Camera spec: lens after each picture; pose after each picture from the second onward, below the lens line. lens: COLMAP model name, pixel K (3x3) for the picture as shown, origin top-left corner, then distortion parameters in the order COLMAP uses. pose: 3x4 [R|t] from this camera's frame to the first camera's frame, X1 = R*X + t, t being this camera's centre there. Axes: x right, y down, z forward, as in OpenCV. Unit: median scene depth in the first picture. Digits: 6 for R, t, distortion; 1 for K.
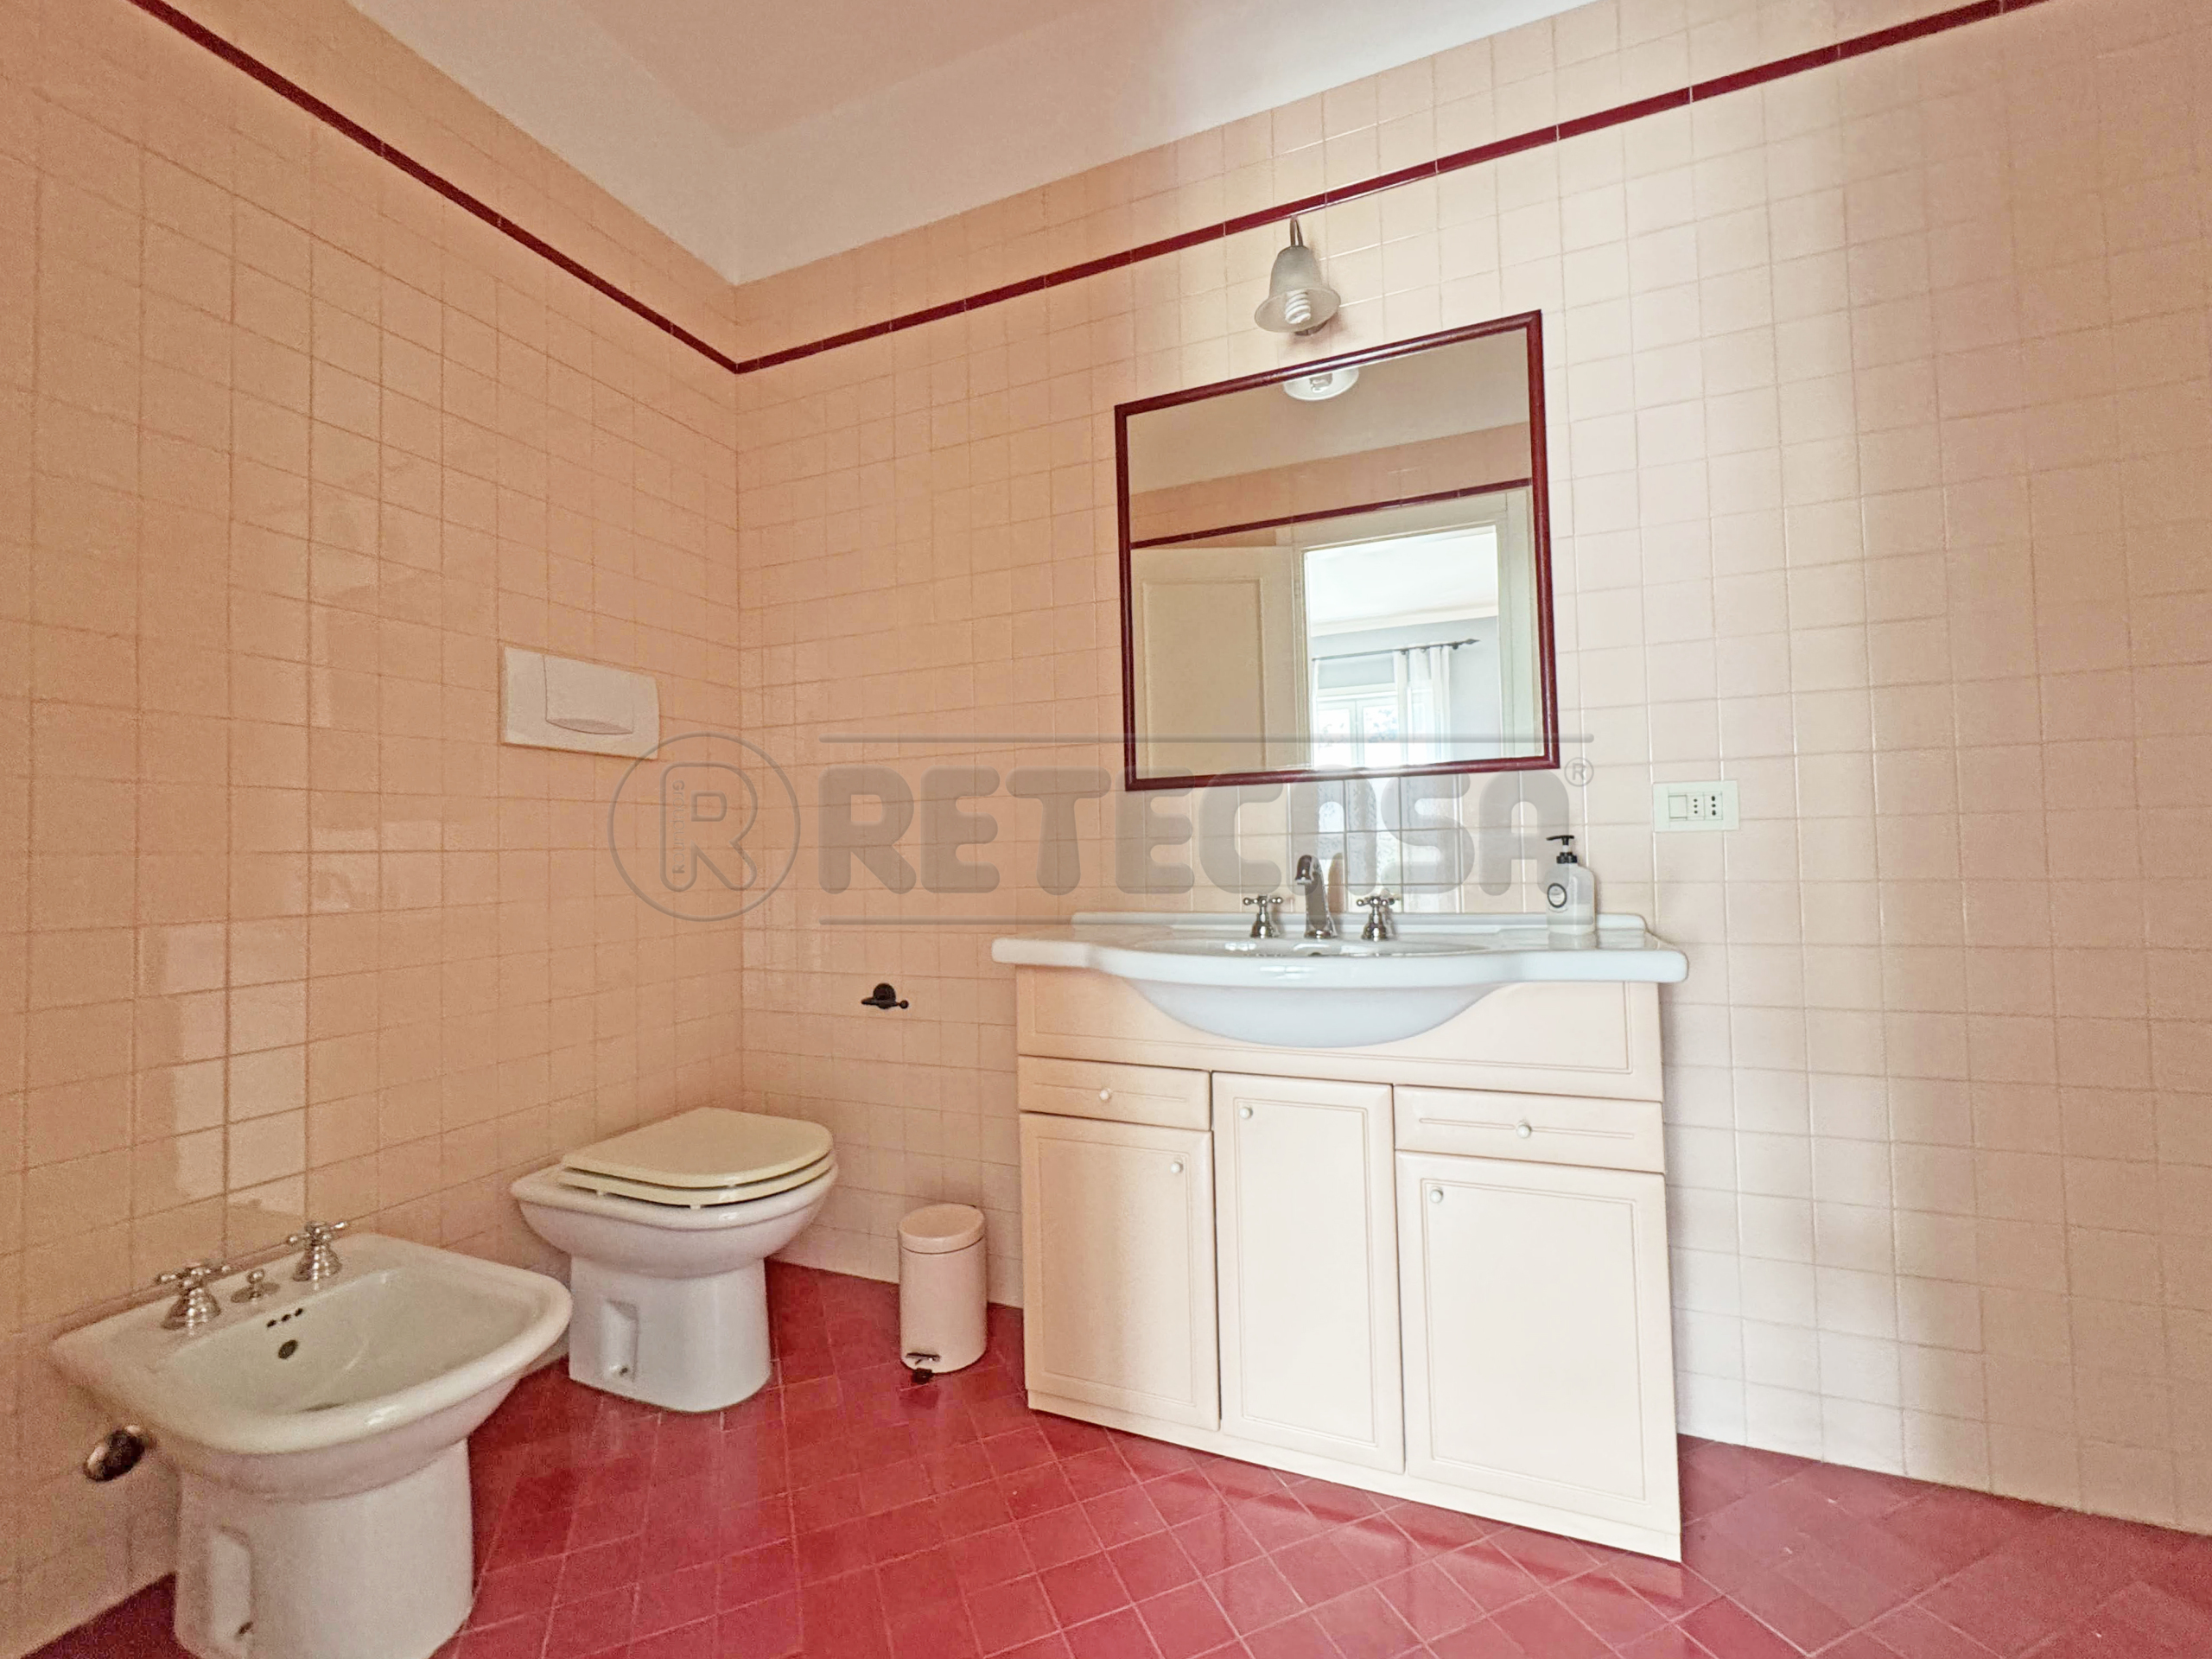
lens RADIAL K [[917.5, 0, 1106.0], [0, 917.5, 829.5], [0, 0, 1]] dist [-0.004186, 0.000118]
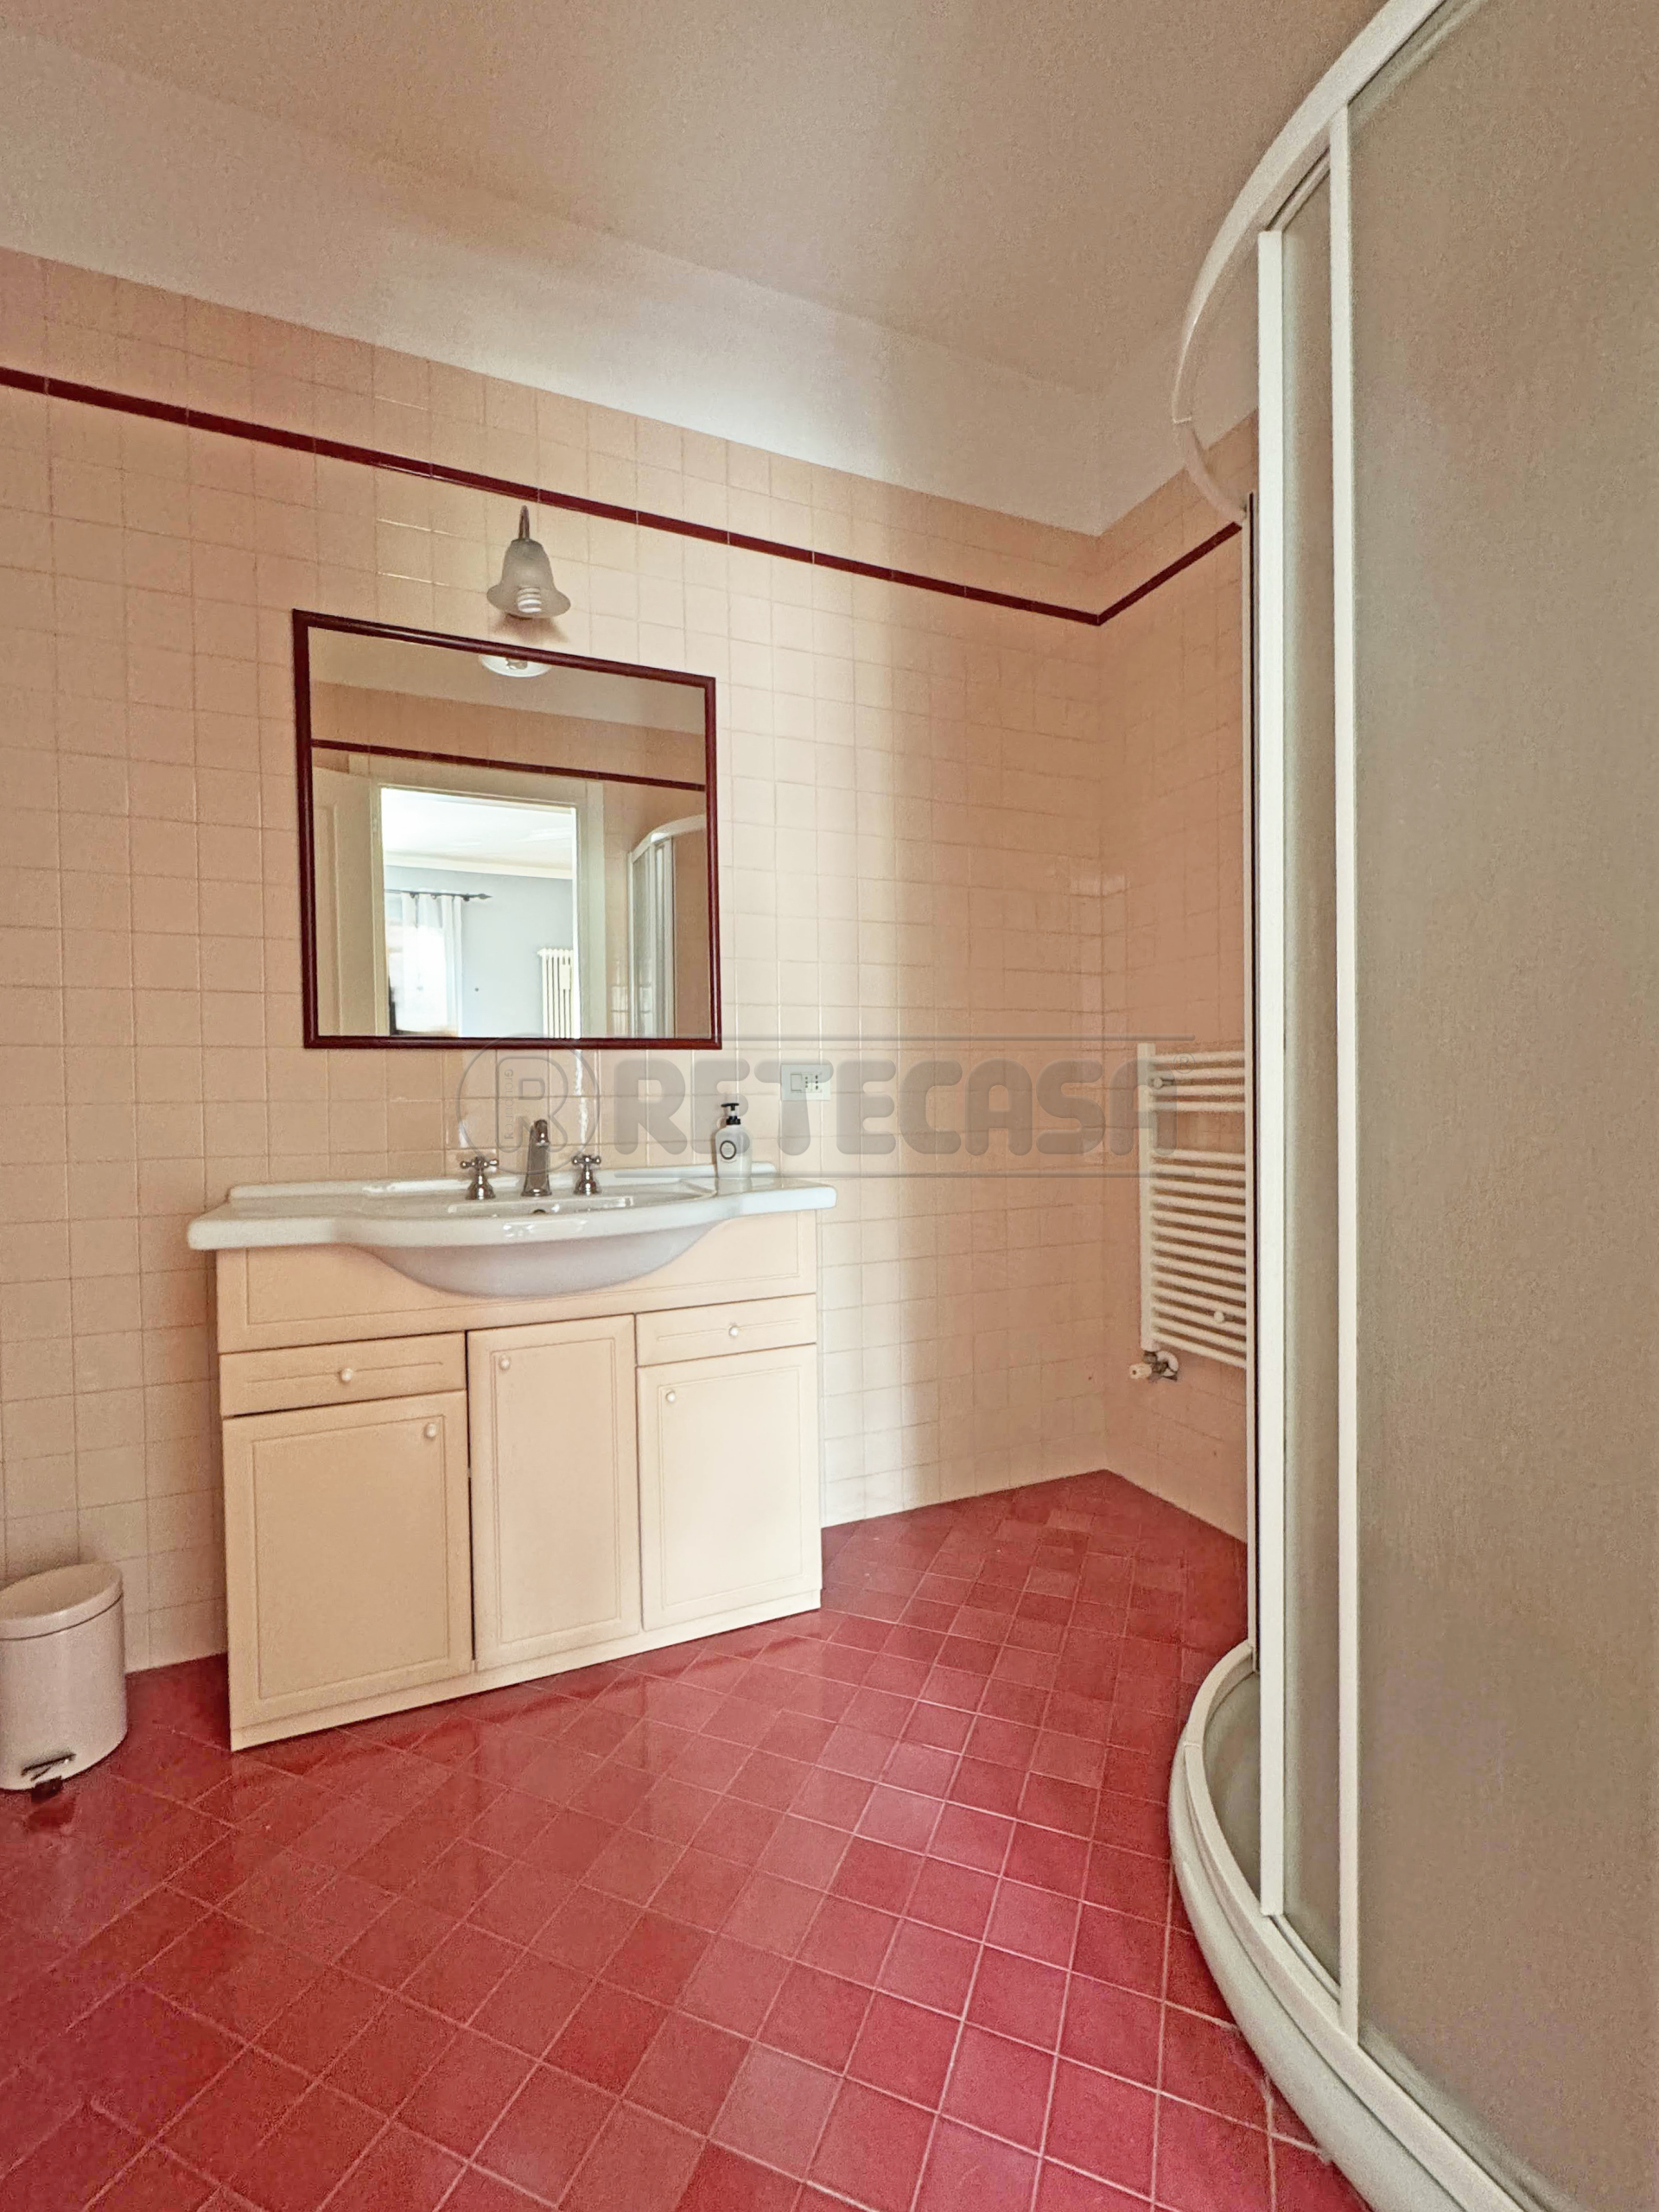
lens RADIAL K [[961.6, 0, 829.5], [0, 961.6, 1106.0], [0, 0, 1]] dist [0.001244, 0.000221]
pose [[0.693986, 0.001450, 0.719987, -0.350943], [-0.022376, 0.999558, 0.019555, -0.017423], [-0.719640, -0.029681, 0.693712, -0.032980]]
